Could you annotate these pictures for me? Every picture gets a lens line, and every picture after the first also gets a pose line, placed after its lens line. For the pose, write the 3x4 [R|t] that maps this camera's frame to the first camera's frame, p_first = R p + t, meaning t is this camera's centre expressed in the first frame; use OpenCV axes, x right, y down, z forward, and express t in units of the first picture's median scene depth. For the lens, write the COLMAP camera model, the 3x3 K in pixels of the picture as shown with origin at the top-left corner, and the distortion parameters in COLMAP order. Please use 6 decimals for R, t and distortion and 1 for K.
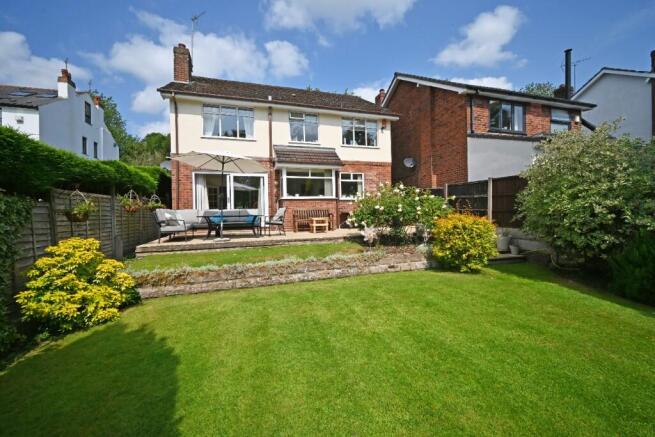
lens RADIAL K [[259.2, 0, 327.6], [0, 259.2, 217.7], [0, 0, 1]] dist [-0.003570, 0.000267]
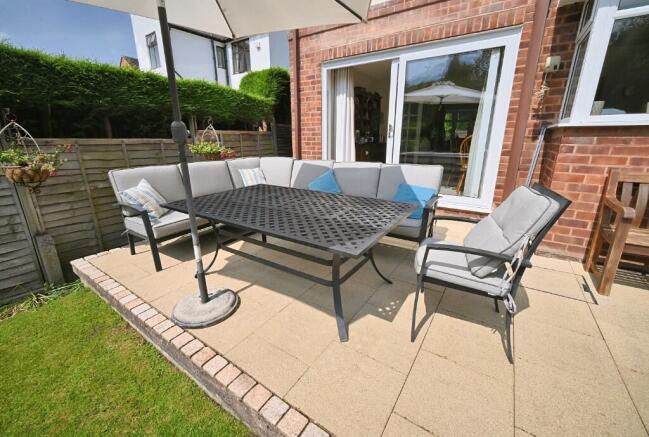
lens RADIAL K [[270.0, 0, 324.9], [0, 270.0, 217.6], [0, 0, 1]] dist [-0.000065, 0.000003]
pose [[0.627005, 0.238082, -0.741743, -0.101729], [-0.021832, 0.957150, 0.288767, -0.057154], [0.778709, -0.164865, 0.605336, 0.633085]]
